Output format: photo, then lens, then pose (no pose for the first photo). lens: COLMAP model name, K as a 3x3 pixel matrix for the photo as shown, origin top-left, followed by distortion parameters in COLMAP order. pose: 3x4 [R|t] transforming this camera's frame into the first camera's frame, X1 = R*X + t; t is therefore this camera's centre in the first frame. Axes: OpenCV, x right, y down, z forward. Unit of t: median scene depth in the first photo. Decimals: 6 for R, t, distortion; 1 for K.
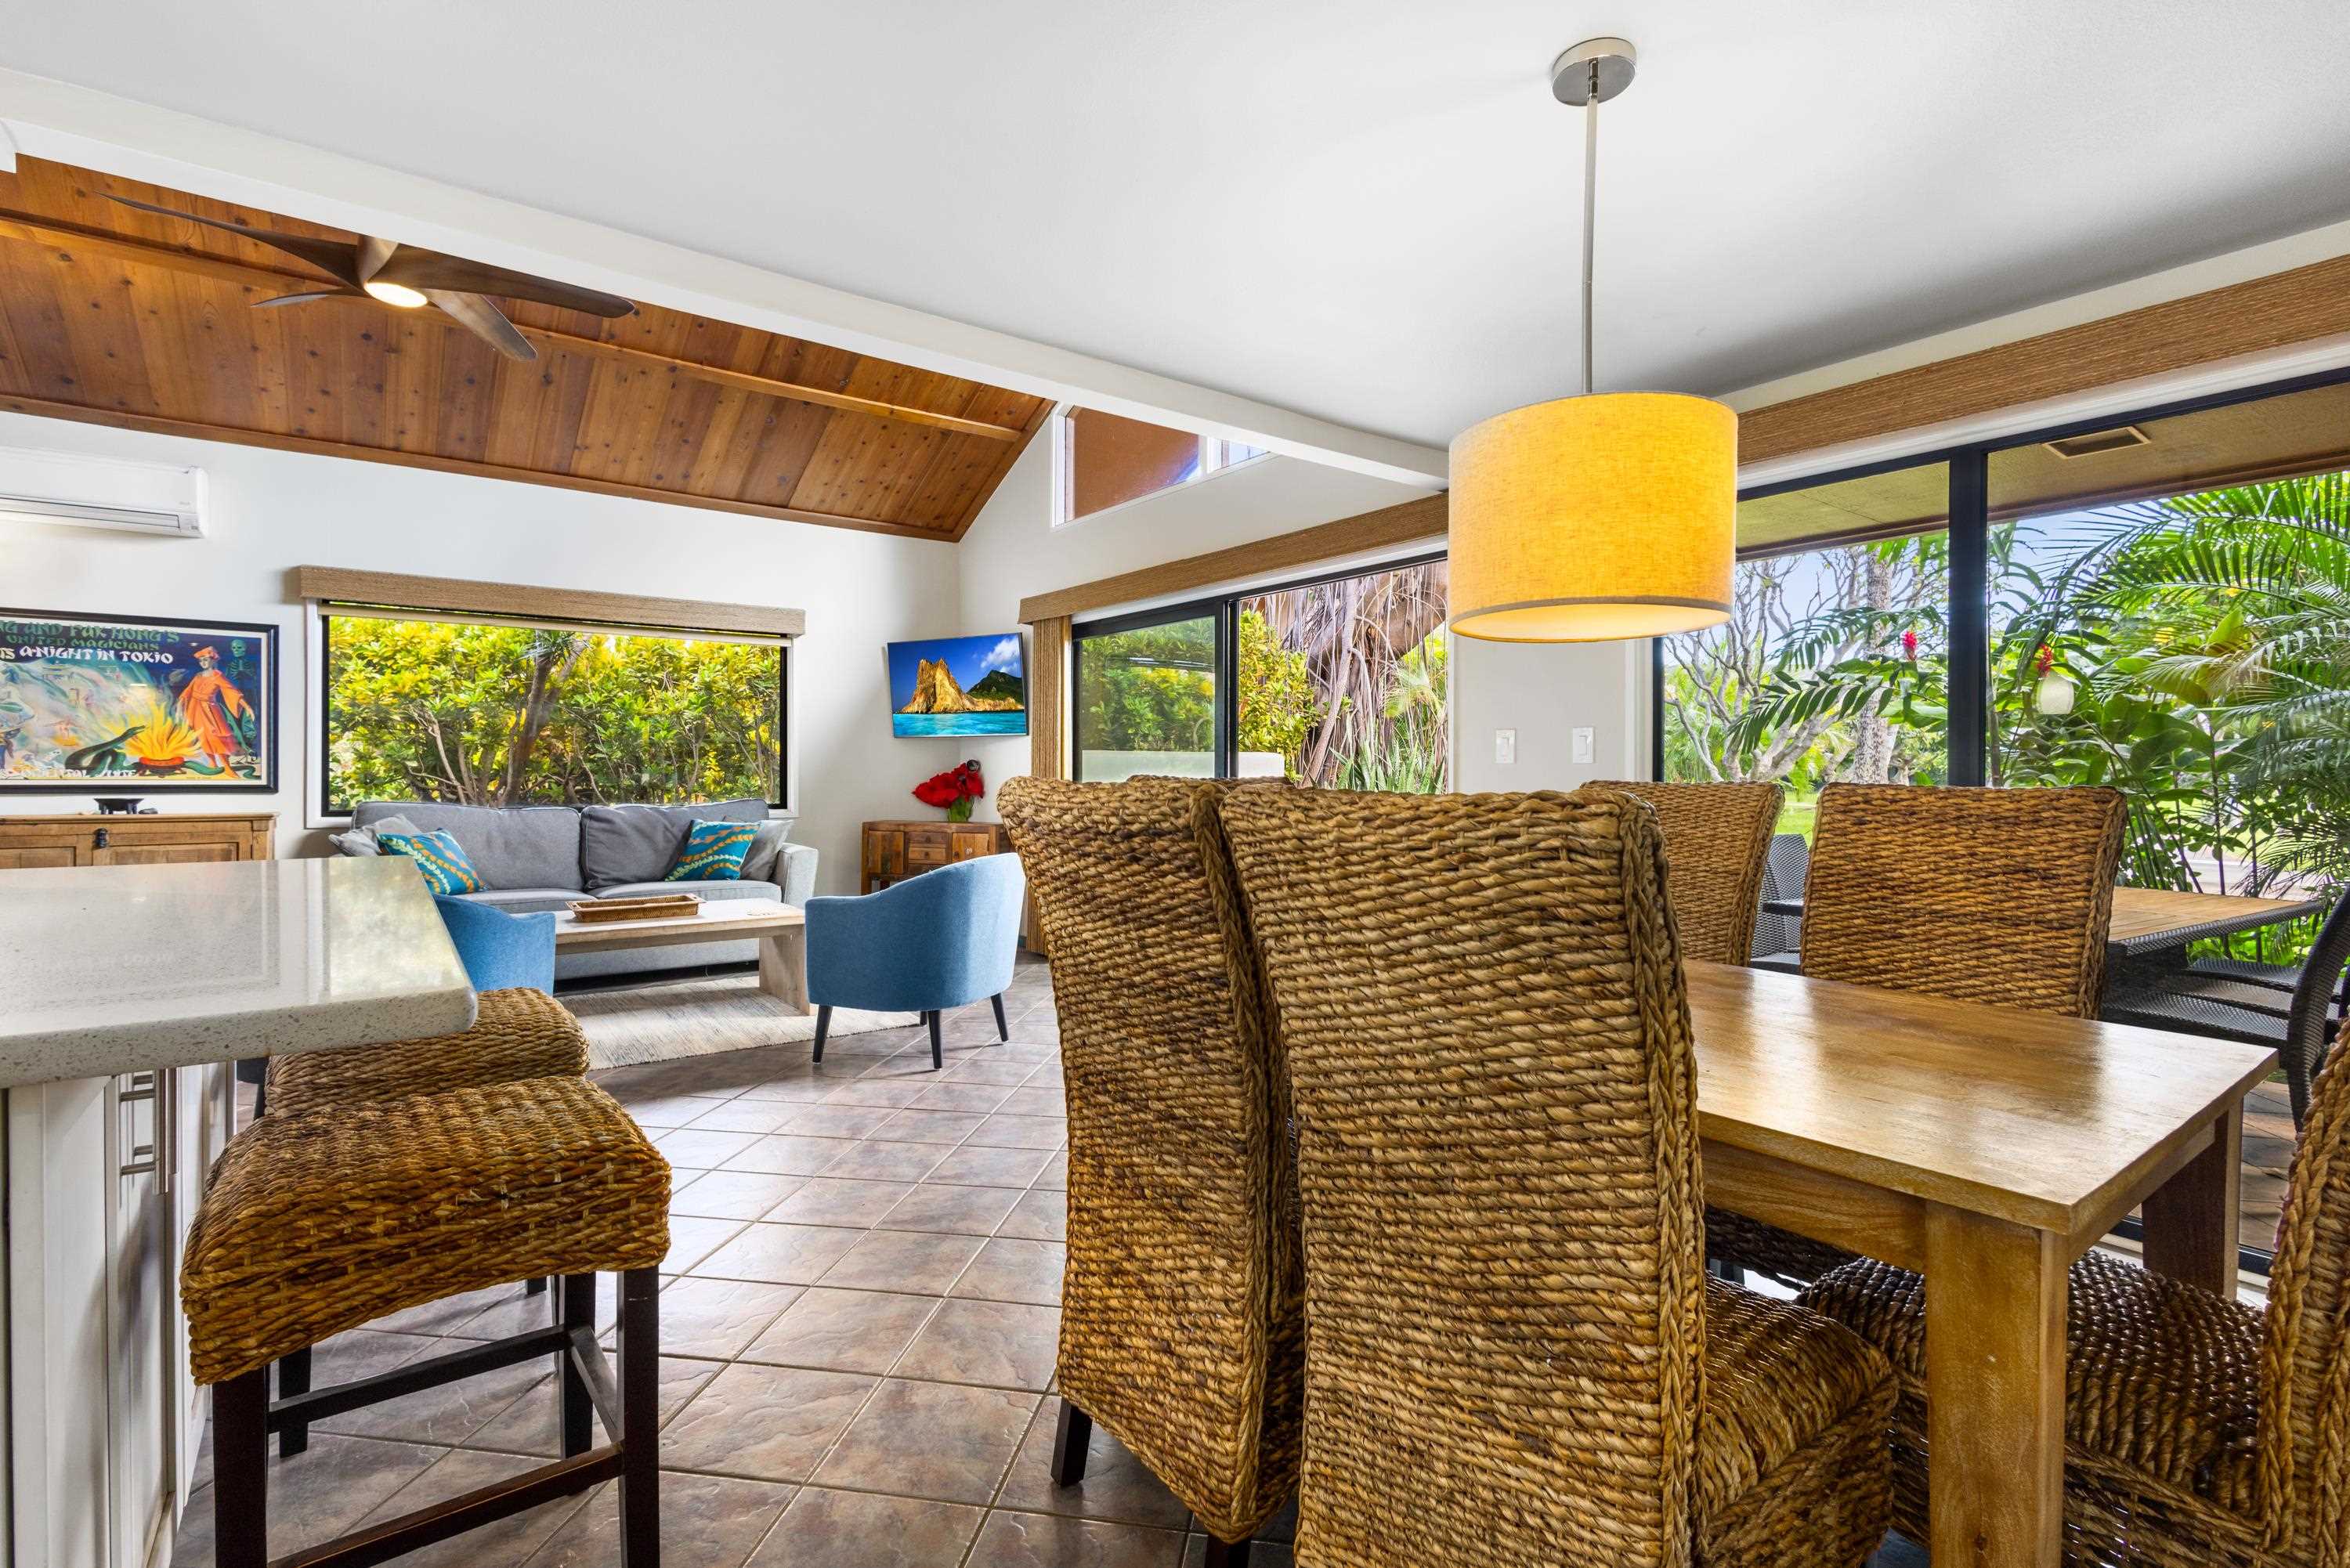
lens RADIAL K [[1091.2, 0, 1179.0], [0, 1091.2, 778.6], [0, 0, 1]] dist [0.007954, -0.002625]
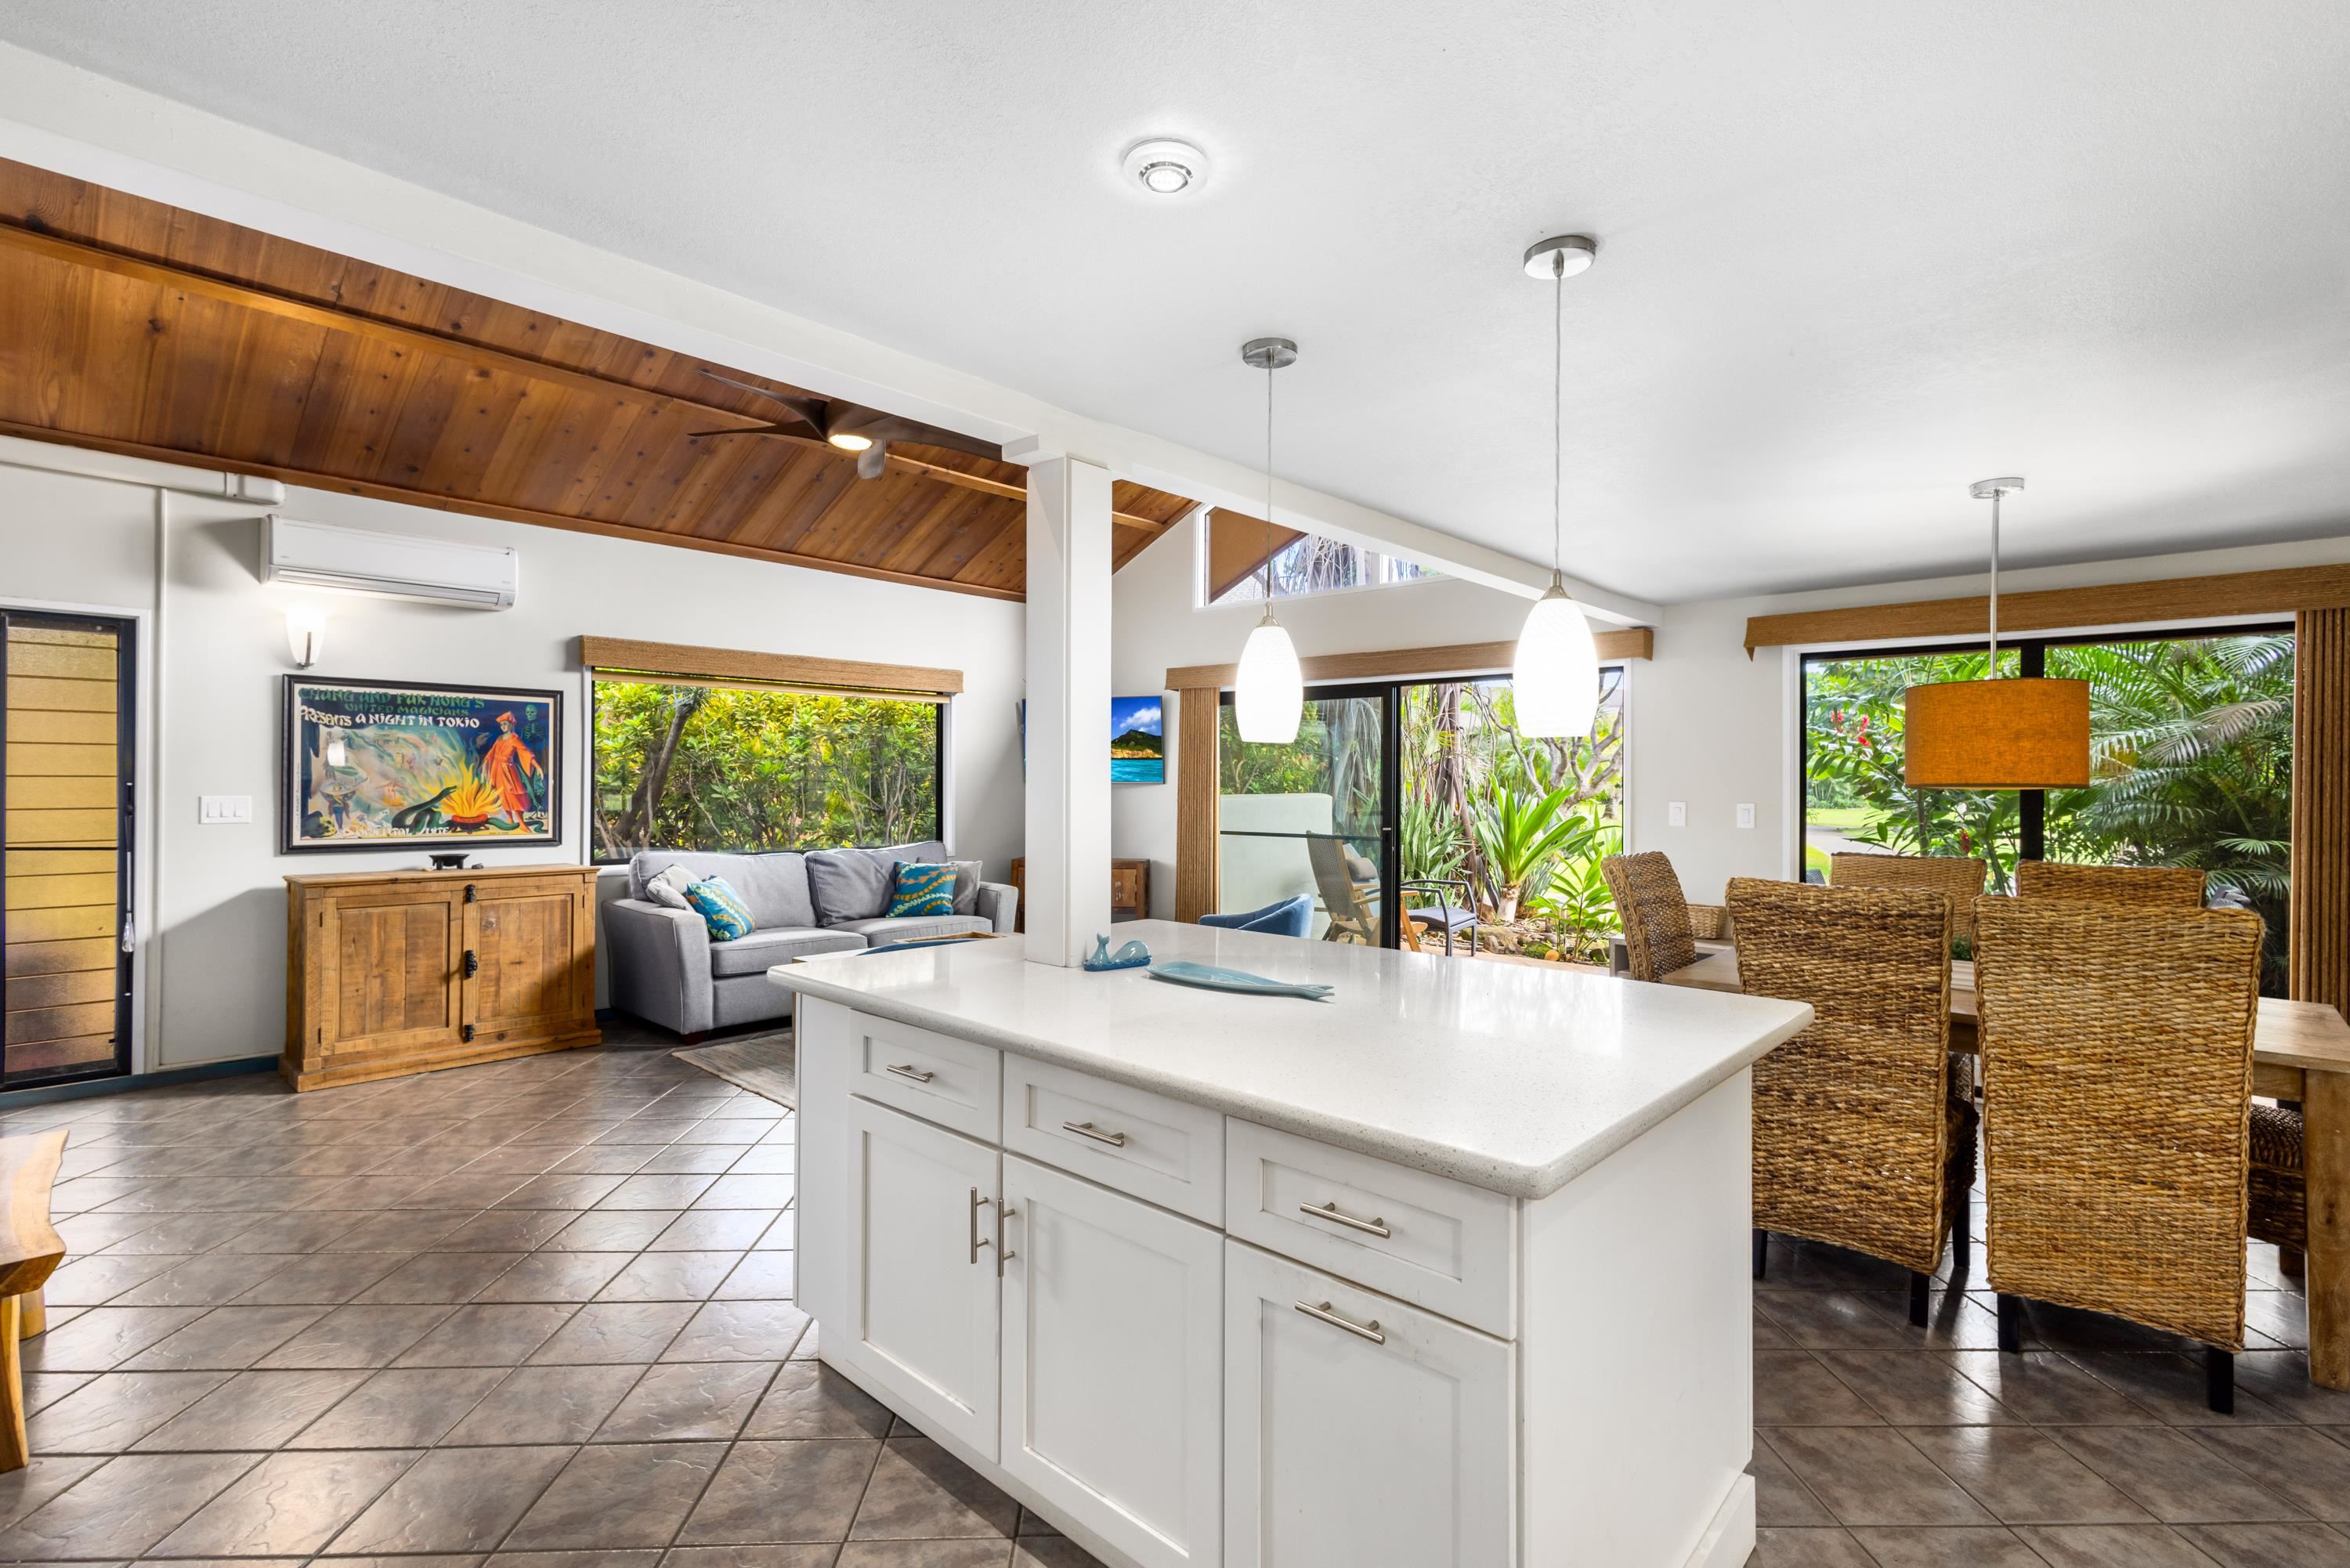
lens RADIAL K [[1091.2, 0, 1170.3], [0, 1091.2, 779.2], [0, 0, 1]] dist [0.007954, -0.002625]
pose [[0.981981, 0.002439, 0.188966, -0.450180], [-0.001322, 0.999981, -0.006036, -0.048525], [-0.188977, 0.005677, 0.981965, -0.183113]]
